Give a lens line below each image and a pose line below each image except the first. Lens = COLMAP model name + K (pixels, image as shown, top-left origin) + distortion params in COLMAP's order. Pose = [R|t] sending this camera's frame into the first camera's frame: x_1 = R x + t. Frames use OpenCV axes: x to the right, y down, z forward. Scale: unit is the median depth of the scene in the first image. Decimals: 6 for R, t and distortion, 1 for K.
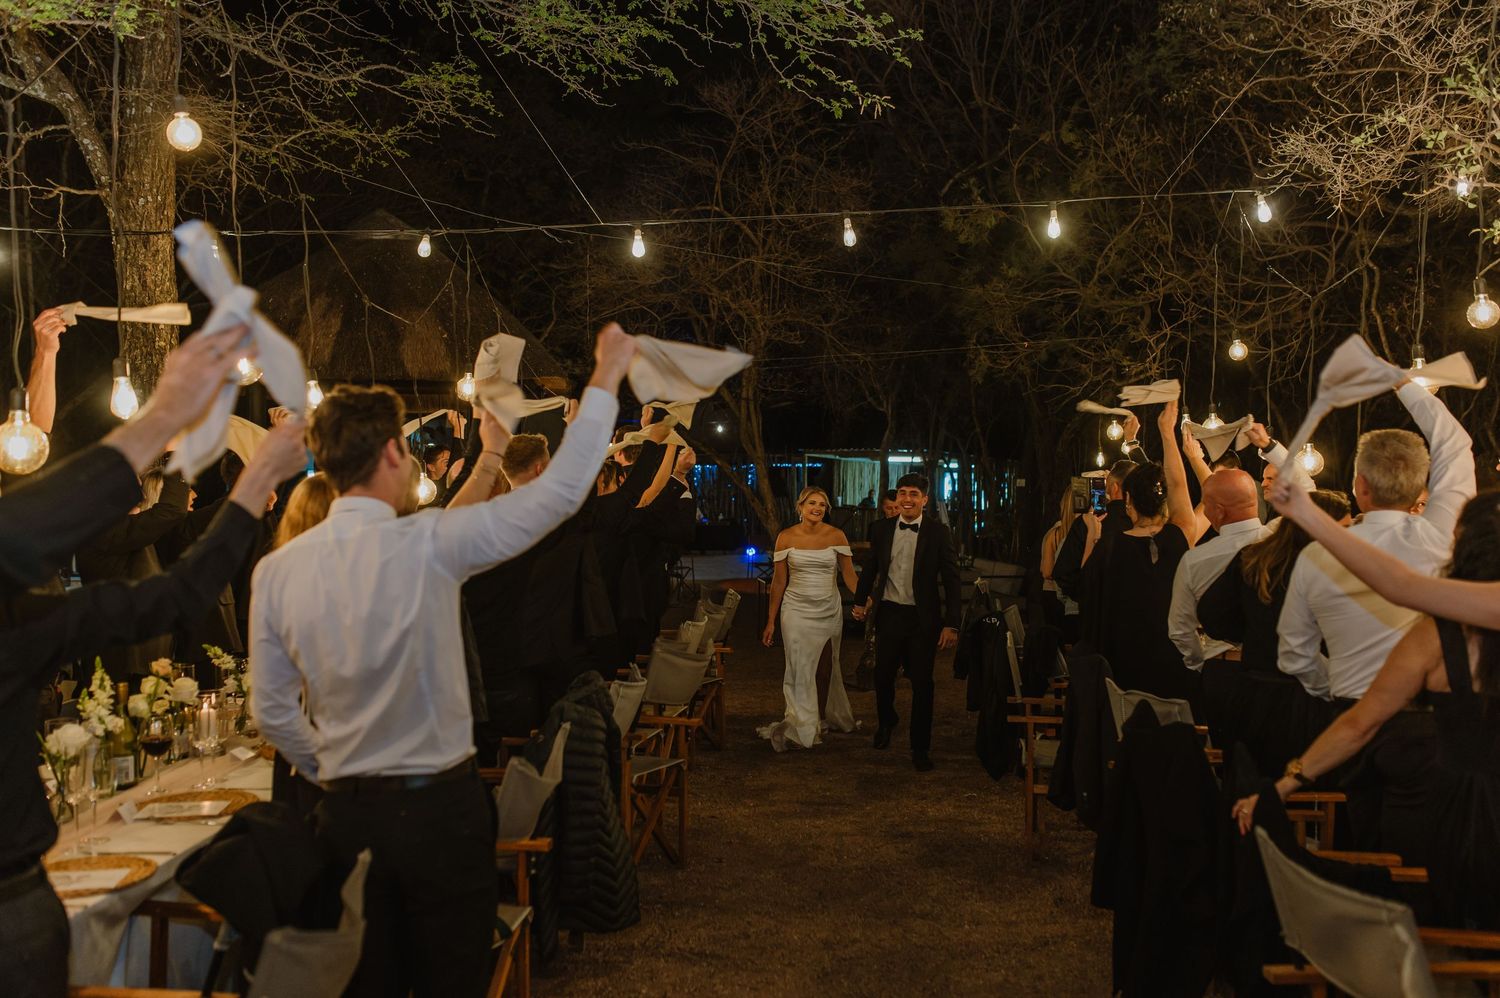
lens RADIAL K [[1391.8, 0, 749.3], [0, 1391.8, 493.6], [0, 0, 1]] dist [-0.010960, 0.093711]
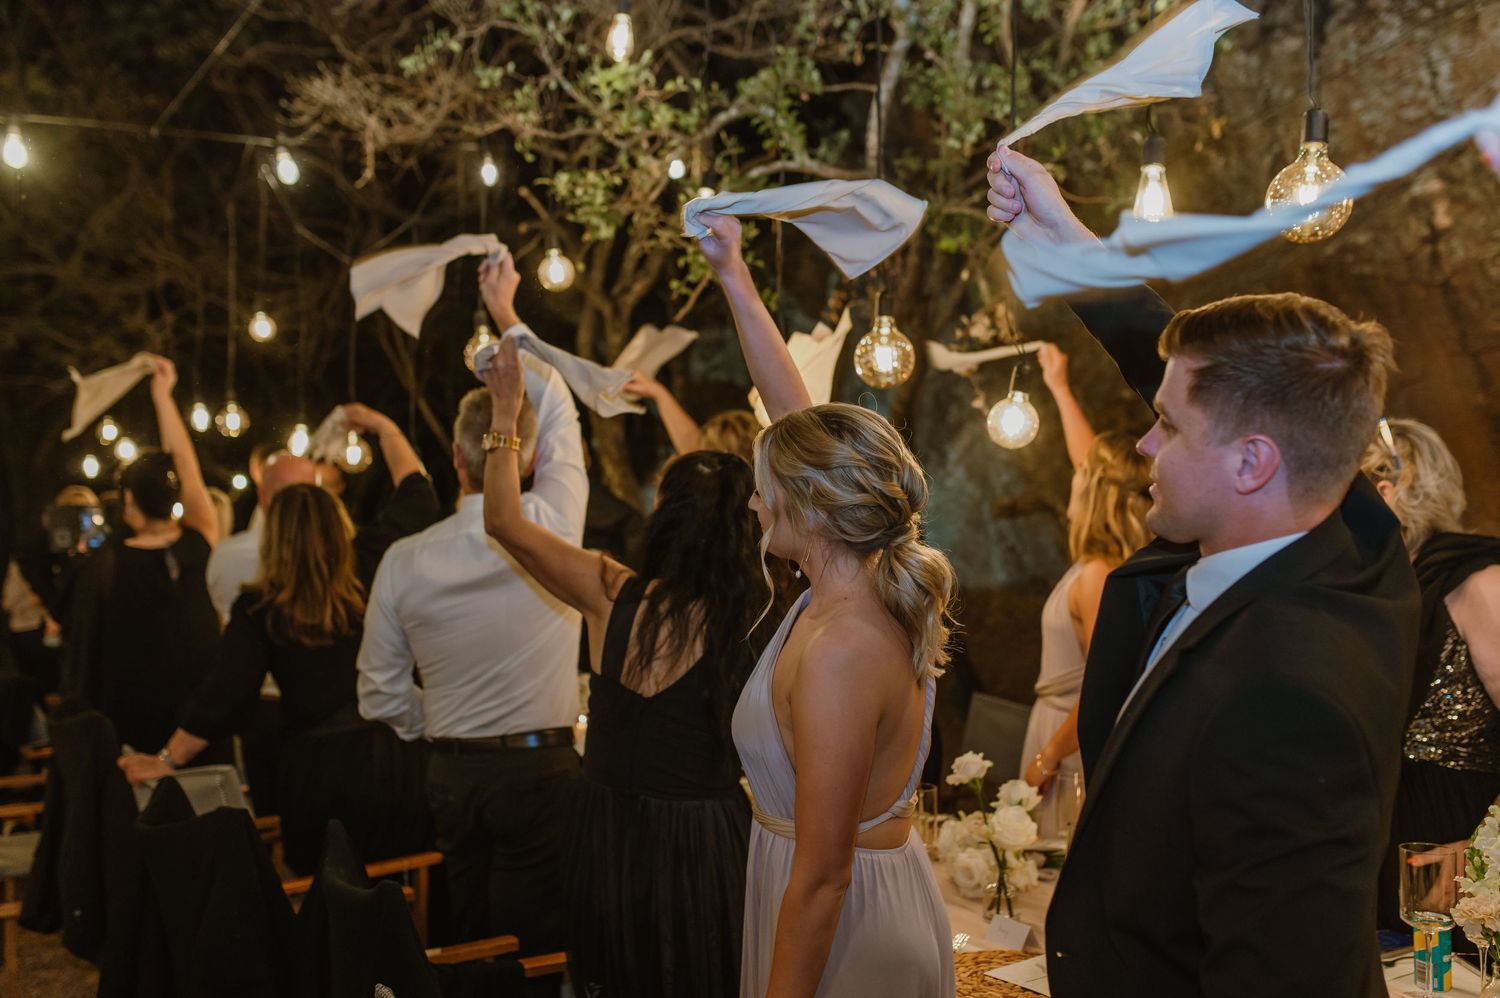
lens RADIAL K [[1391.8, 0, 749.3], [0, 1391.8, 493.6], [0, 0, 1]] dist [-0.010960, 0.093711]
pose [[0.772745, -0.019799, 0.634408, 0.038127], [0.028471, 0.999589, -0.003482, 0.008535], [-0.634078, 0.020753, 0.772990, 0.148438]]
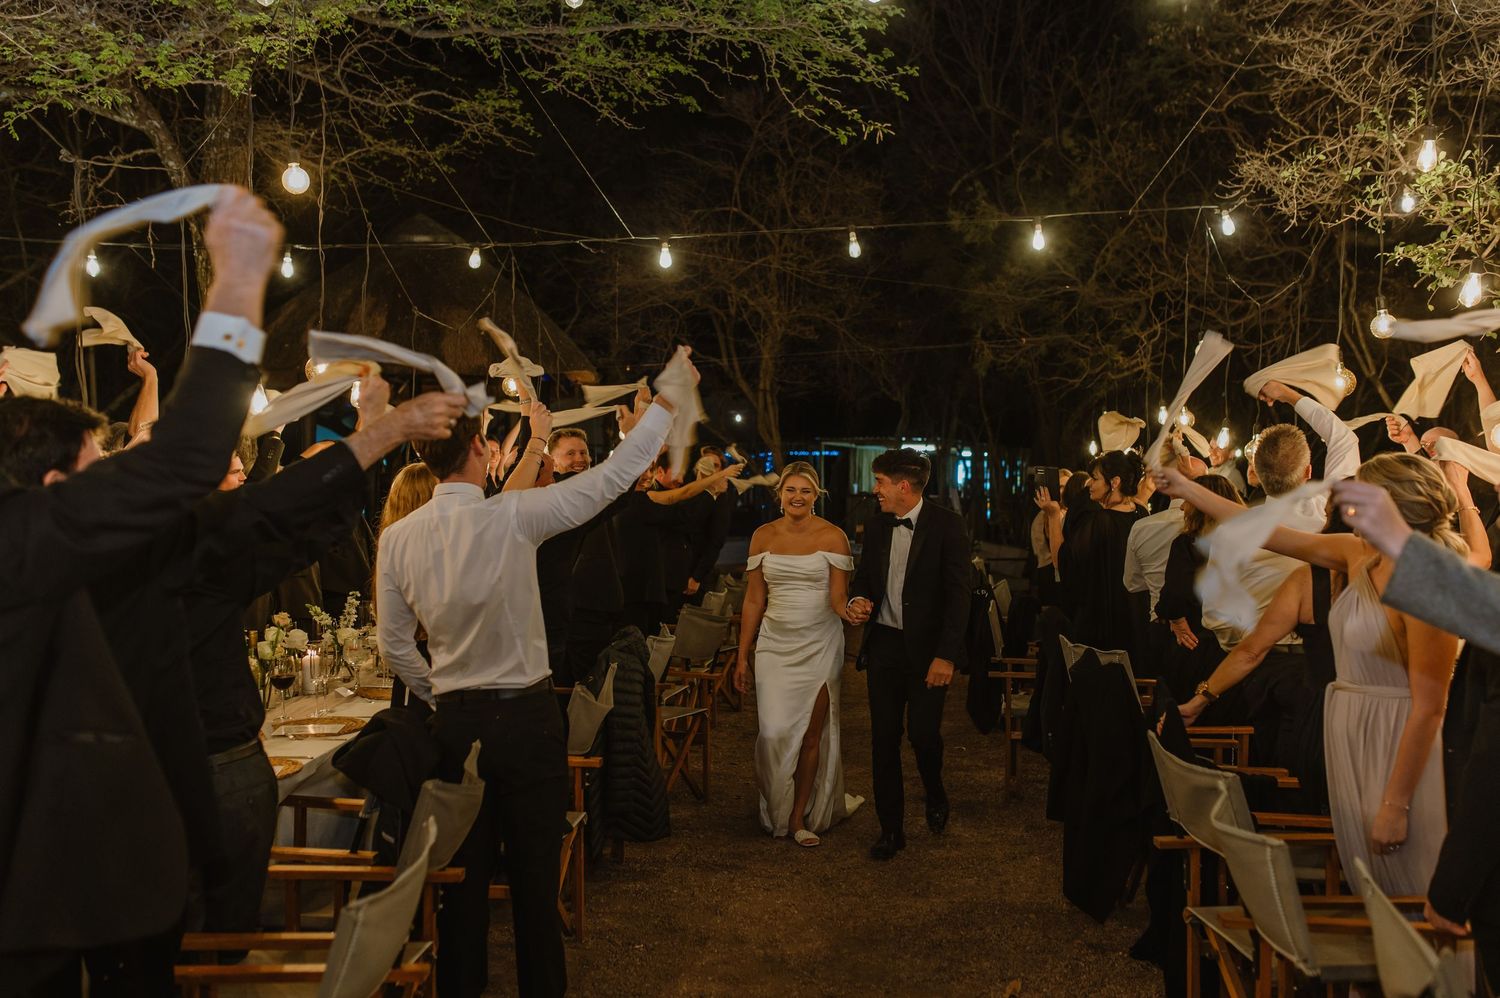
lens RADIAL K [[1391.8, 0, 749.3], [0, 1391.8, 493.6], [0, 0, 1]] dist [-0.010960, 0.093711]
pose [[0.999912, 0.000185, -0.013268, 0.002276], [-0.000071, 0.999963, 0.008581, 0.001944], [0.013269, -0.008579, 0.999875, -0.110119]]
